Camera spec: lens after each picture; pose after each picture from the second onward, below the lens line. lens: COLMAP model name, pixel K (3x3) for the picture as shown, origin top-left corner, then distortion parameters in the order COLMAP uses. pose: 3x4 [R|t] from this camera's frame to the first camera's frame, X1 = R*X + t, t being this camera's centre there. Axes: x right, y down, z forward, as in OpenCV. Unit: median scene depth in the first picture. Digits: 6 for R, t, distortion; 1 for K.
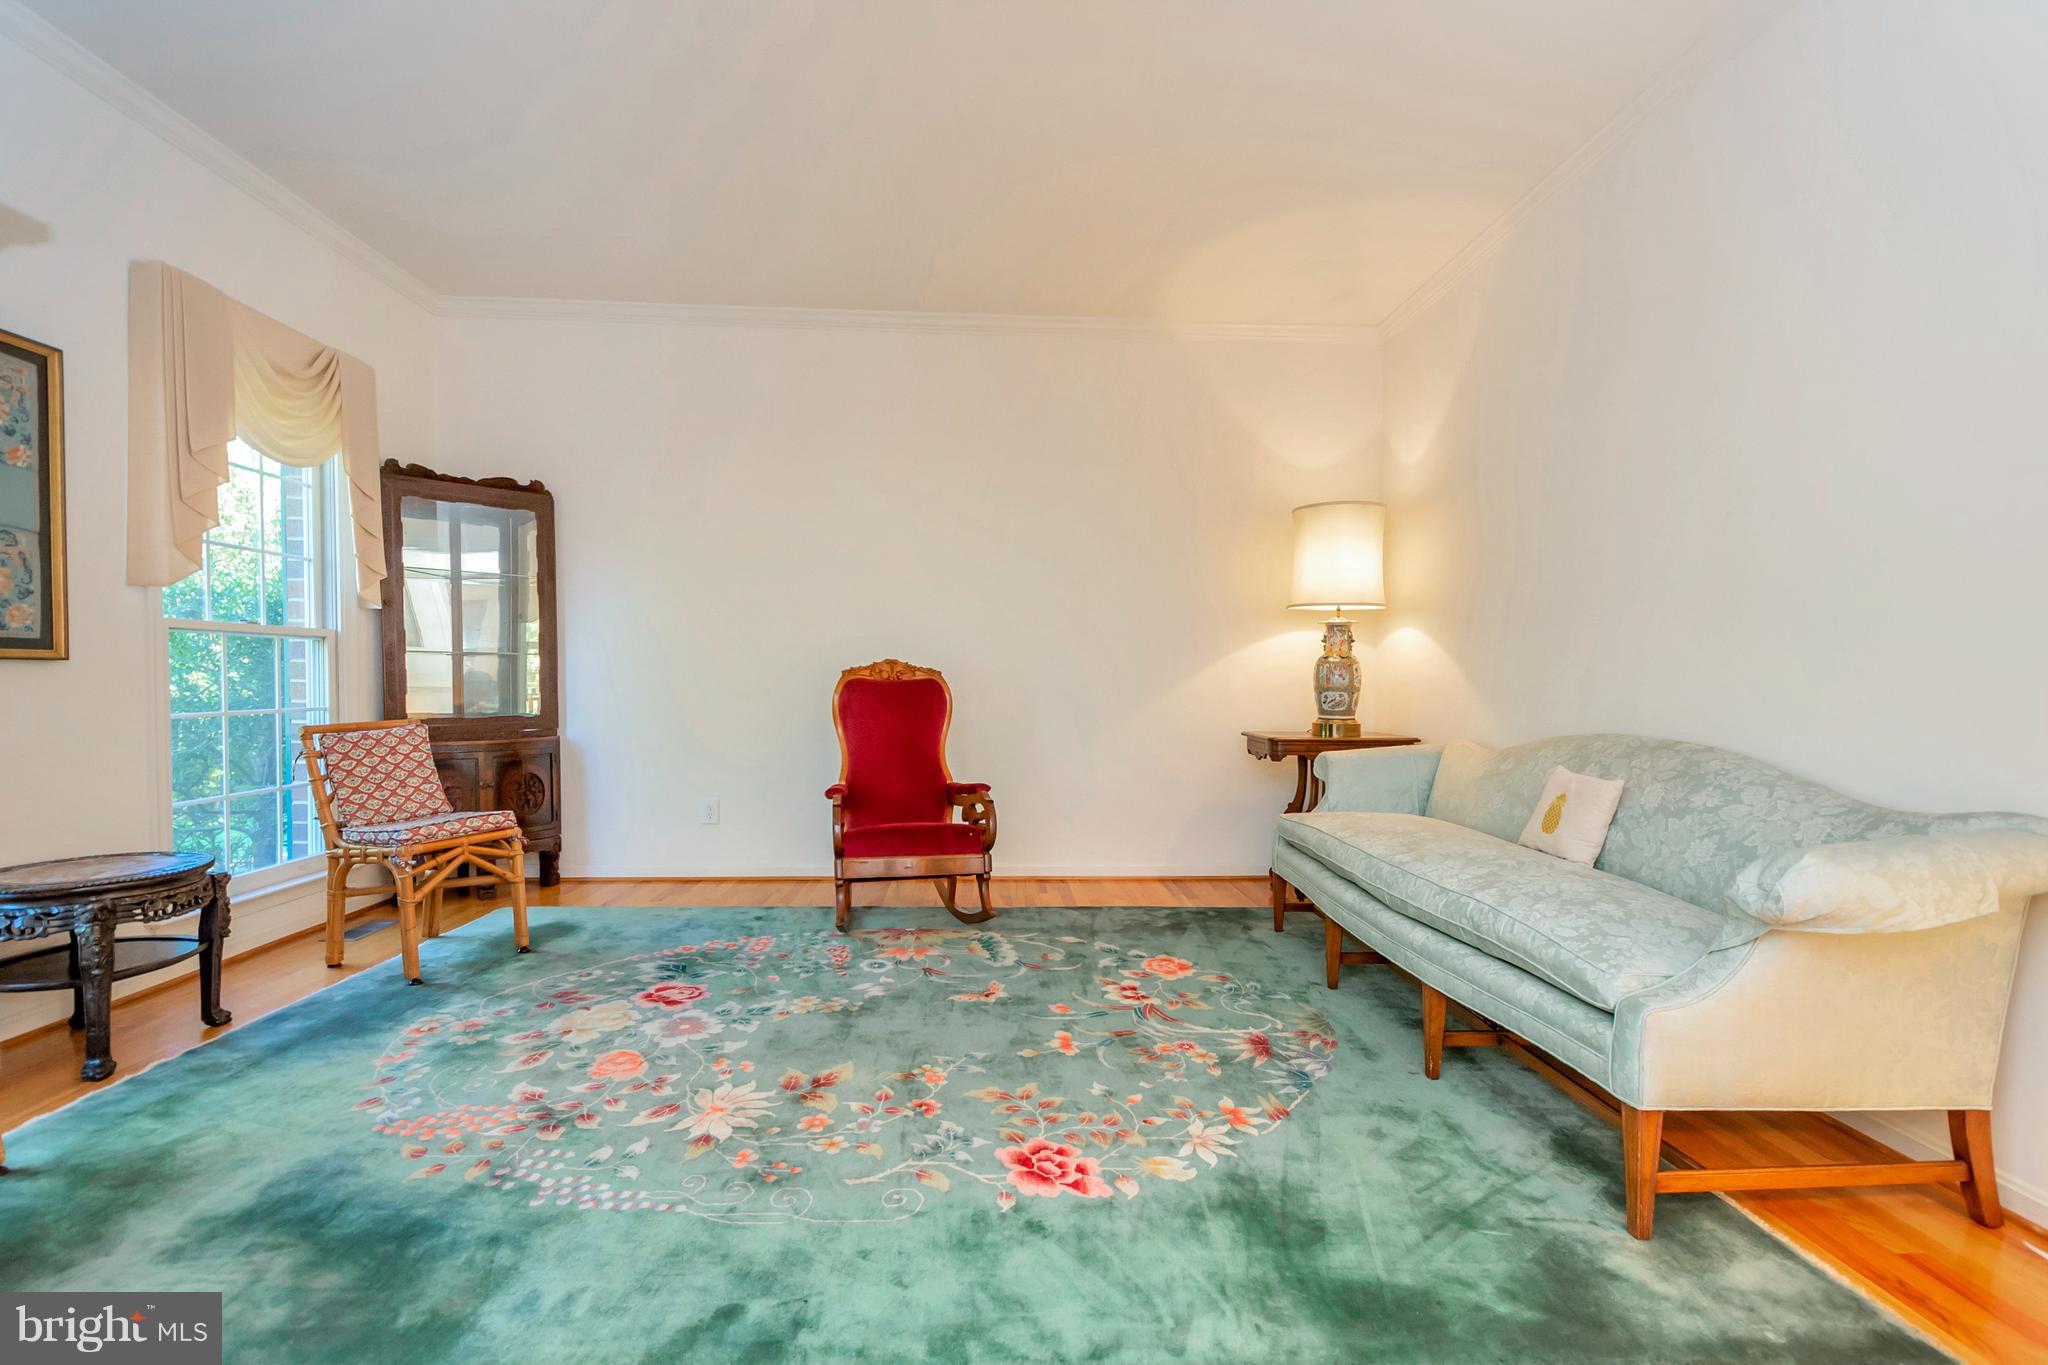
lens RADIAL K [[910.2, 0, 1039.4], [0, 910.2, 710.3], [0, 0, 1]] dist [0.012064, -0.000019]
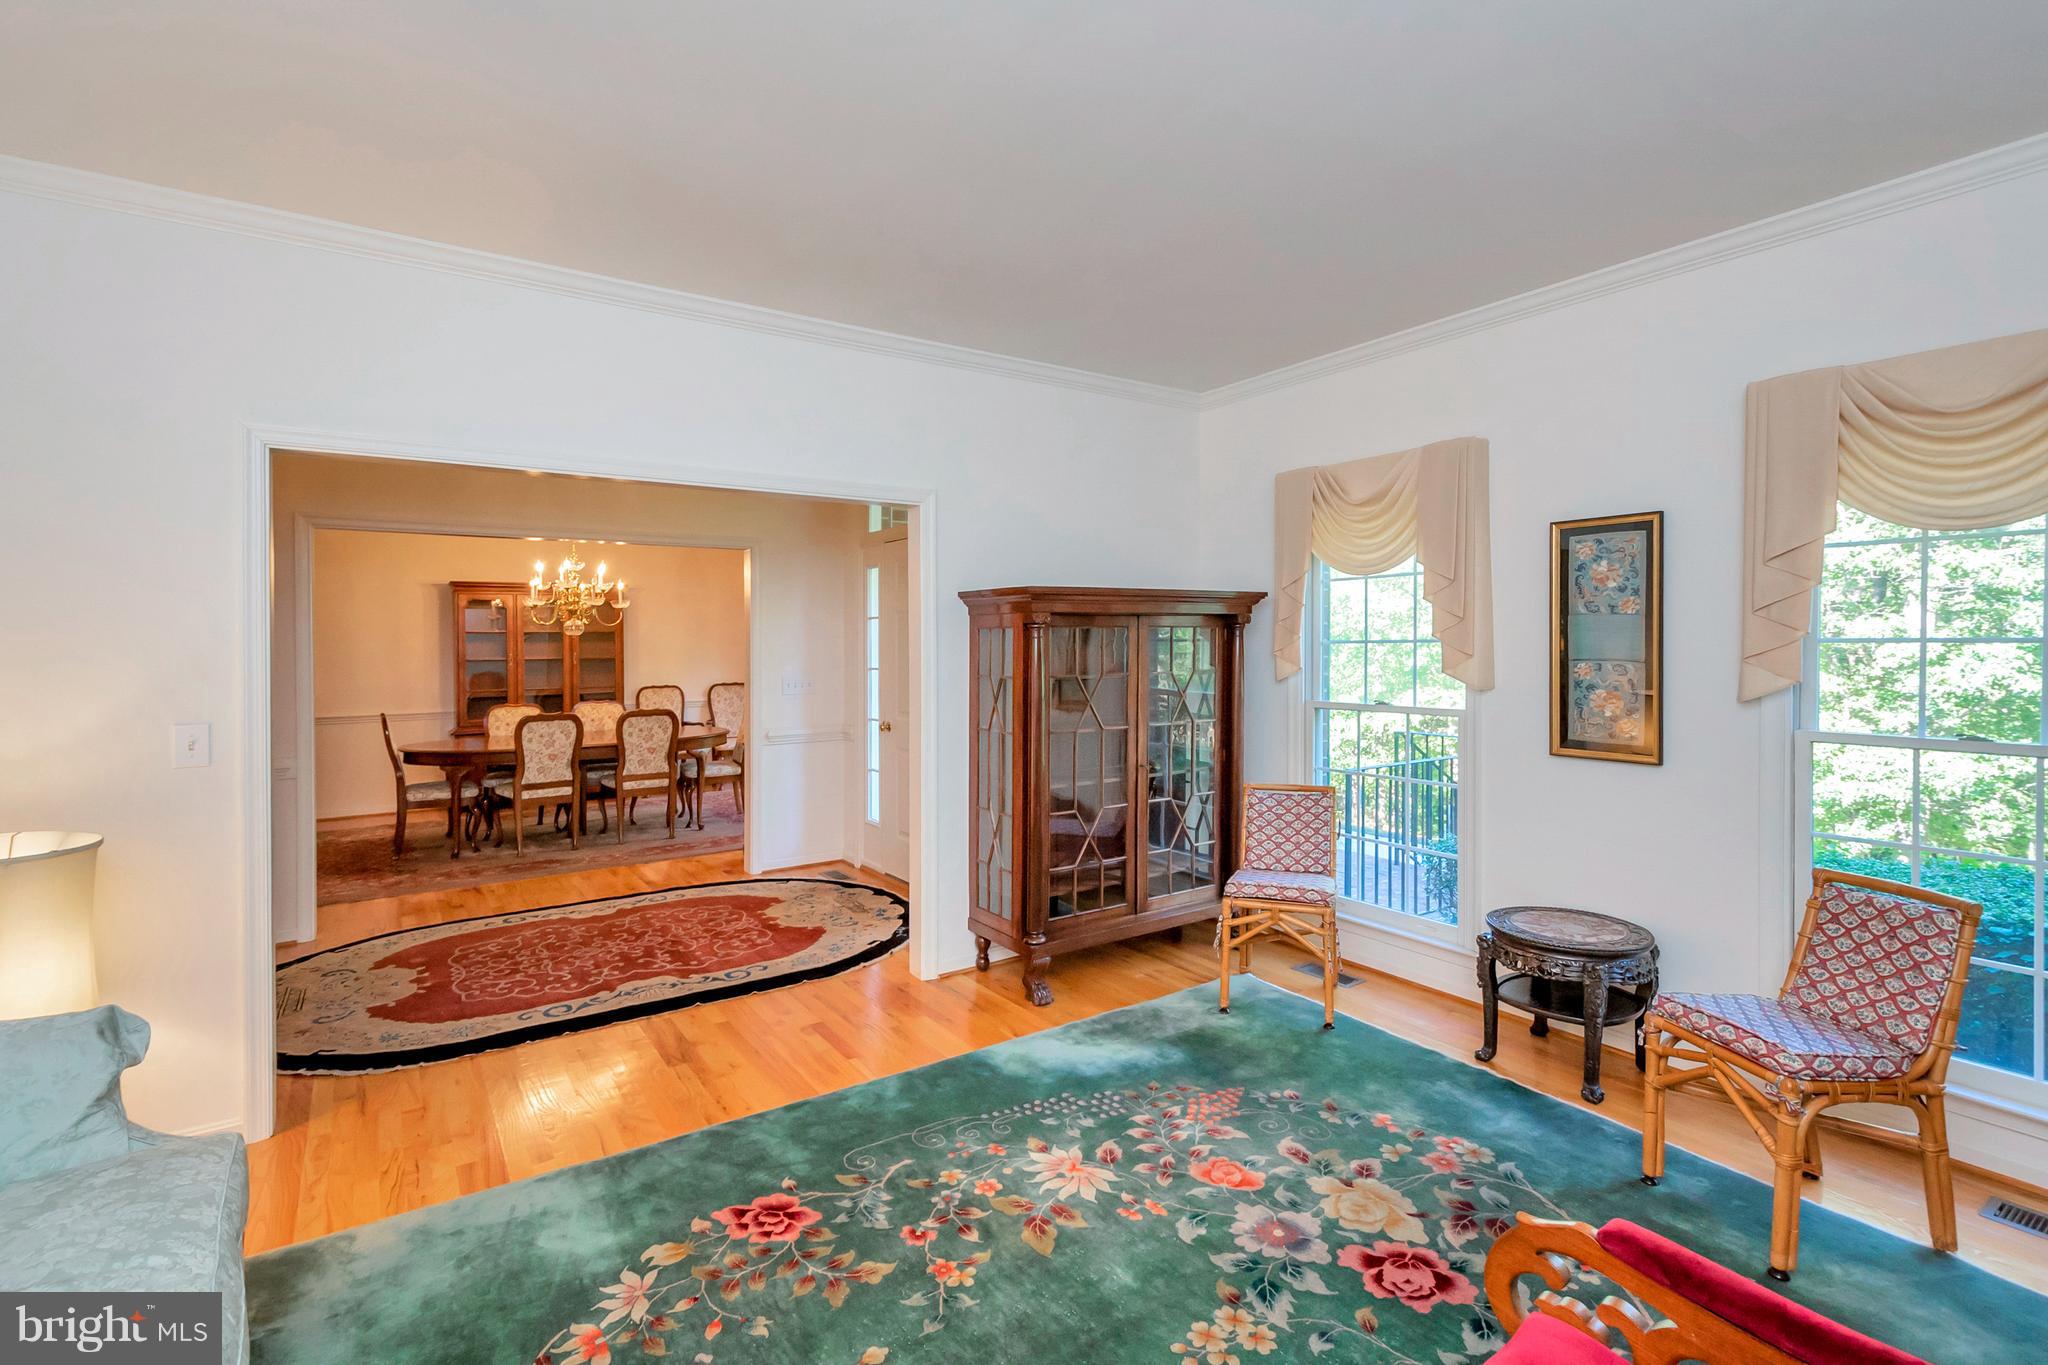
lens RADIAL K [[966.8, 0, 1053.7], [0, 966.8, 650.3], [0, 0, 1]] dist [0.011445, -0.001232]
pose [[-0.850293, -0.010554, -0.526204, 0.219056], [-0.029767, 0.999163, 0.028061, -0.172973], [0.525468, 0.039524, -0.849895, 1.315646]]
